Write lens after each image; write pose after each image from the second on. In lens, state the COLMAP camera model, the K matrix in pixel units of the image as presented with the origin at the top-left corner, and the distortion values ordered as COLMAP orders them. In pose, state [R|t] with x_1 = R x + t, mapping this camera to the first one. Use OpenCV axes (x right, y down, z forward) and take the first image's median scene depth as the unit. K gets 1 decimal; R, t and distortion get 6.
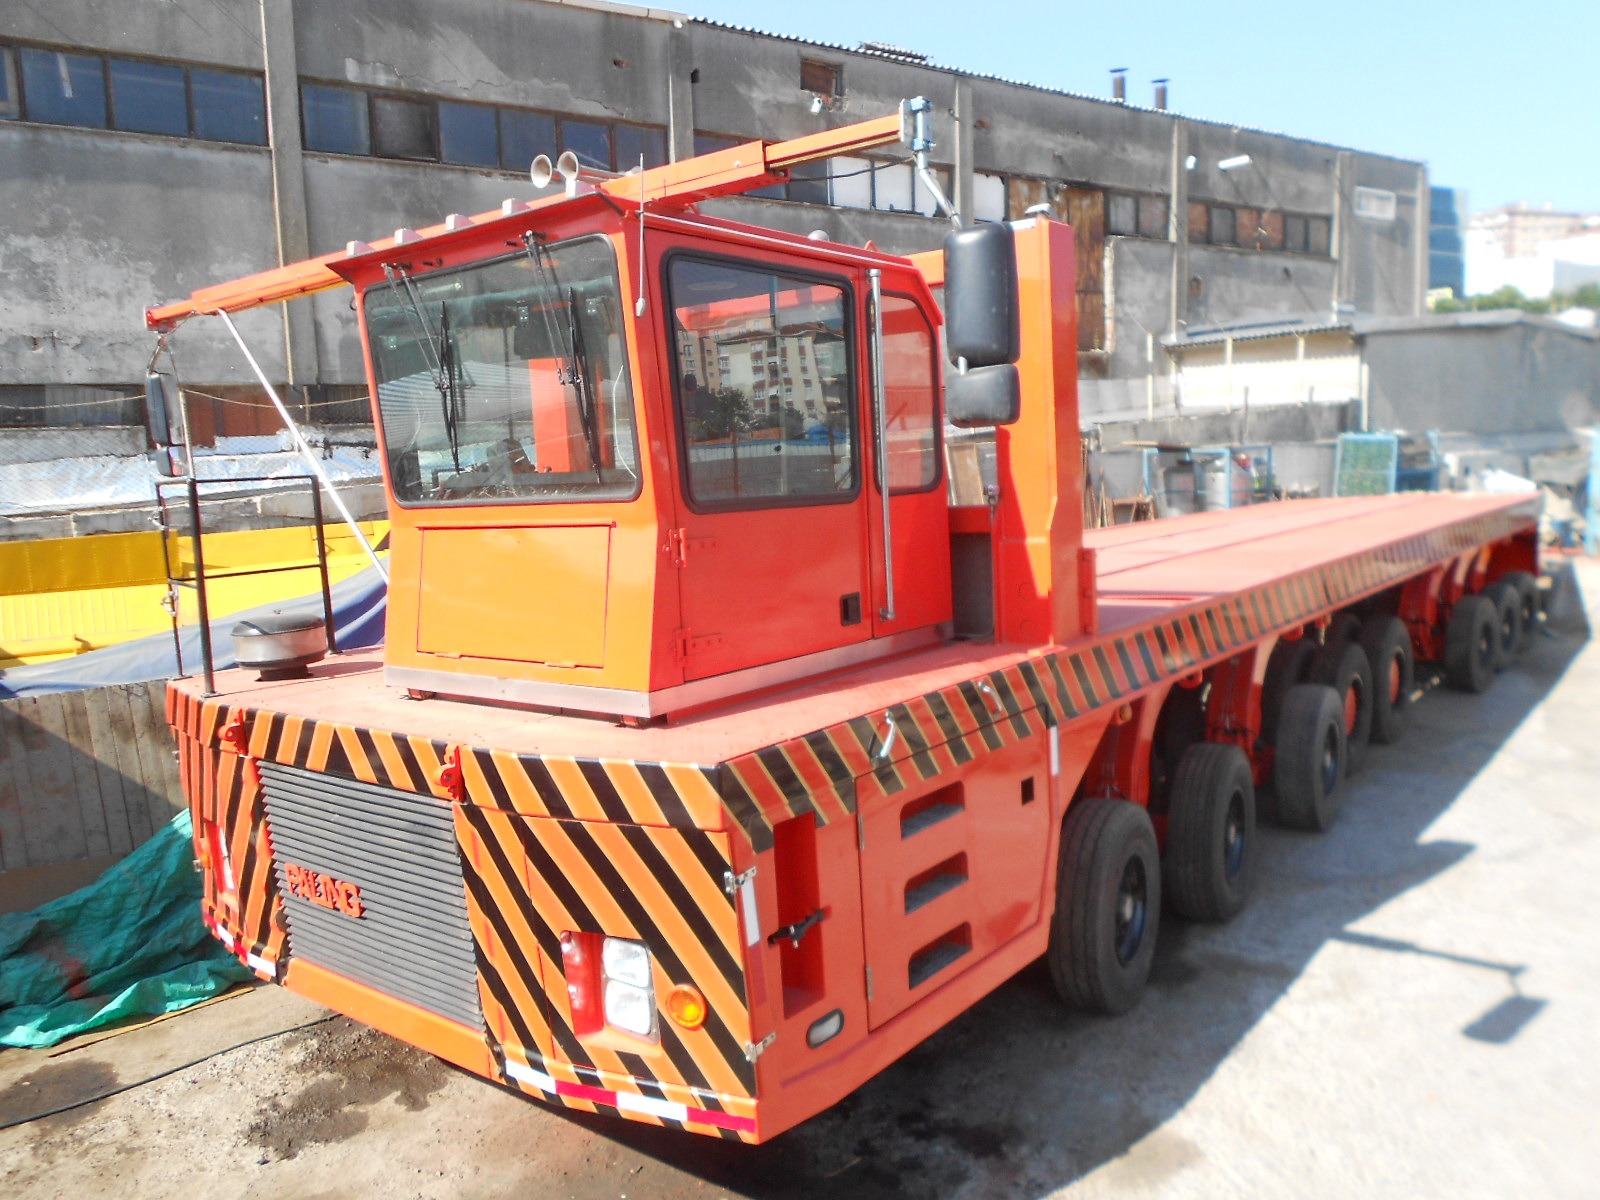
lens RADIAL K [[1199.9, 0, 800.0], [0, 1199.9, 600.0], [0, 0, 1]] dist [0.004780, 0.000328]
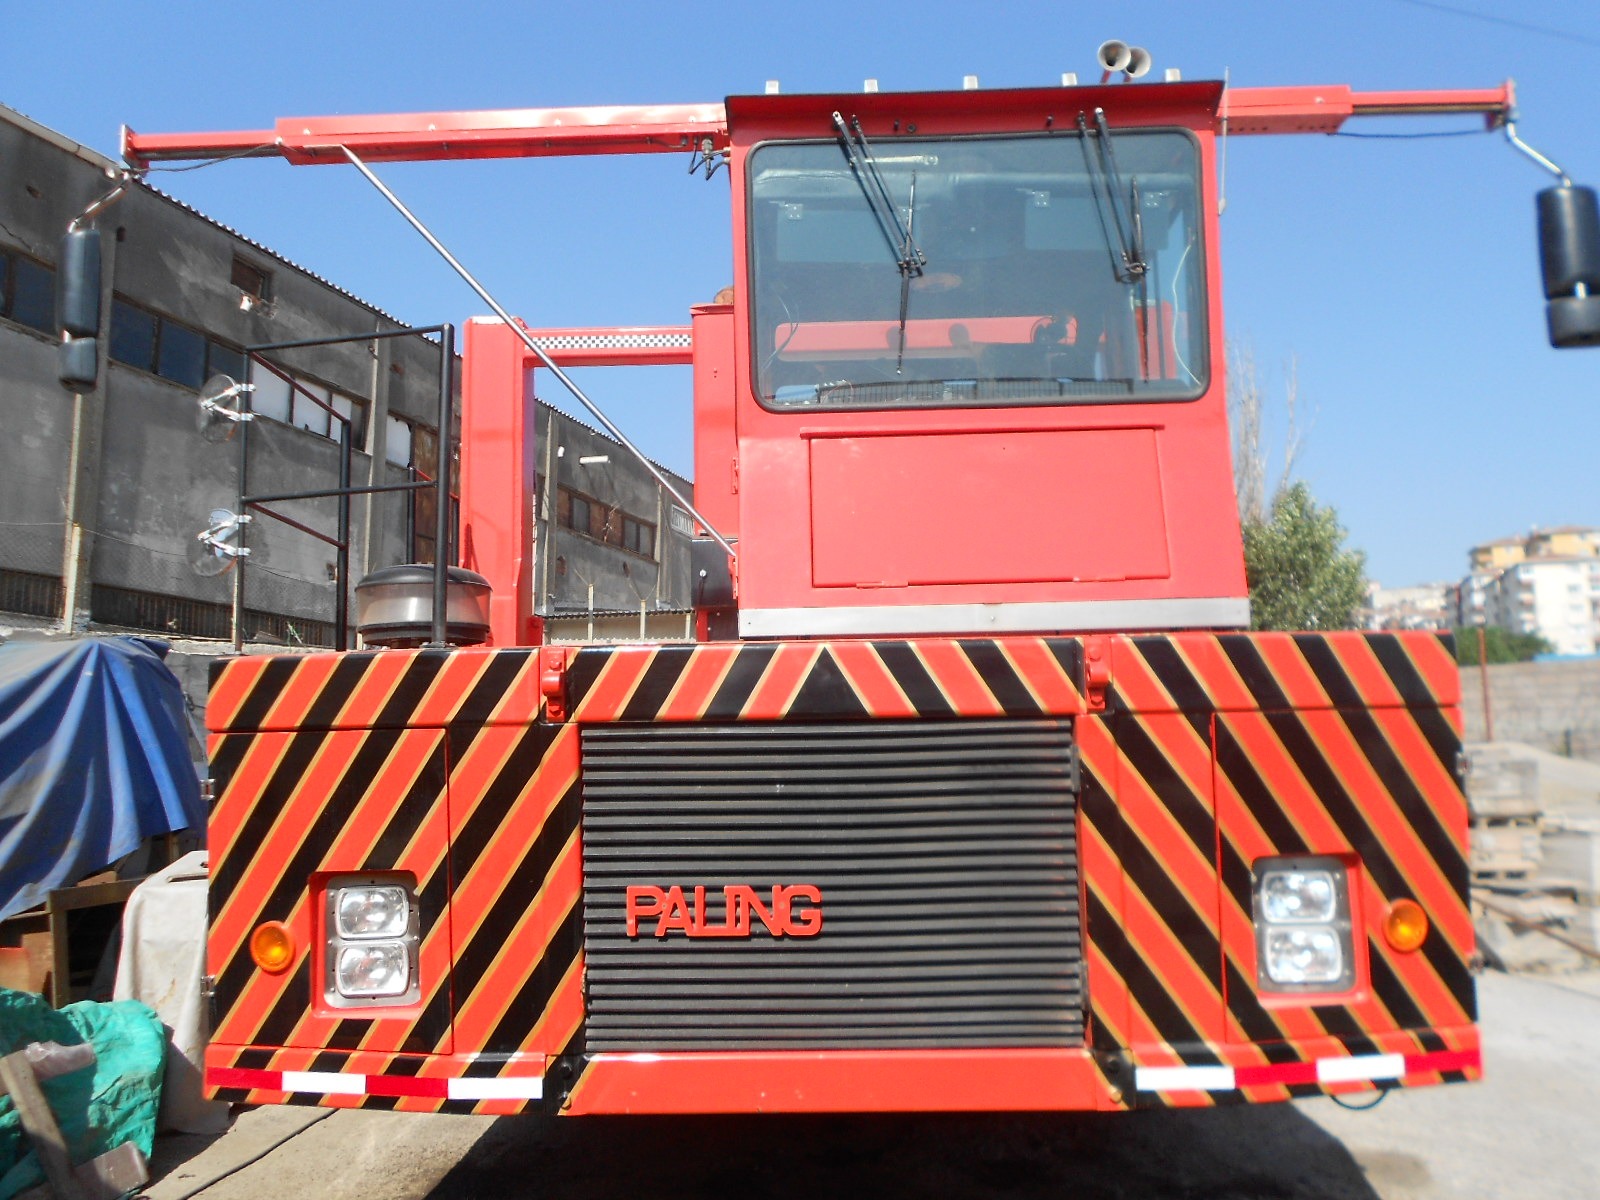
lens RADIAL K [[1220.9, 0, 800.0], [0, 1220.9, 600.0], [0, 0, 1]] dist [-0.010040, -0.003662]
pose [[0.807174, 0.112791, 0.579438, -0.148743], [0.039807, 0.968942, -0.244063, 0.046209], [-0.588970, 0.220067, 0.777615, 0.078335]]
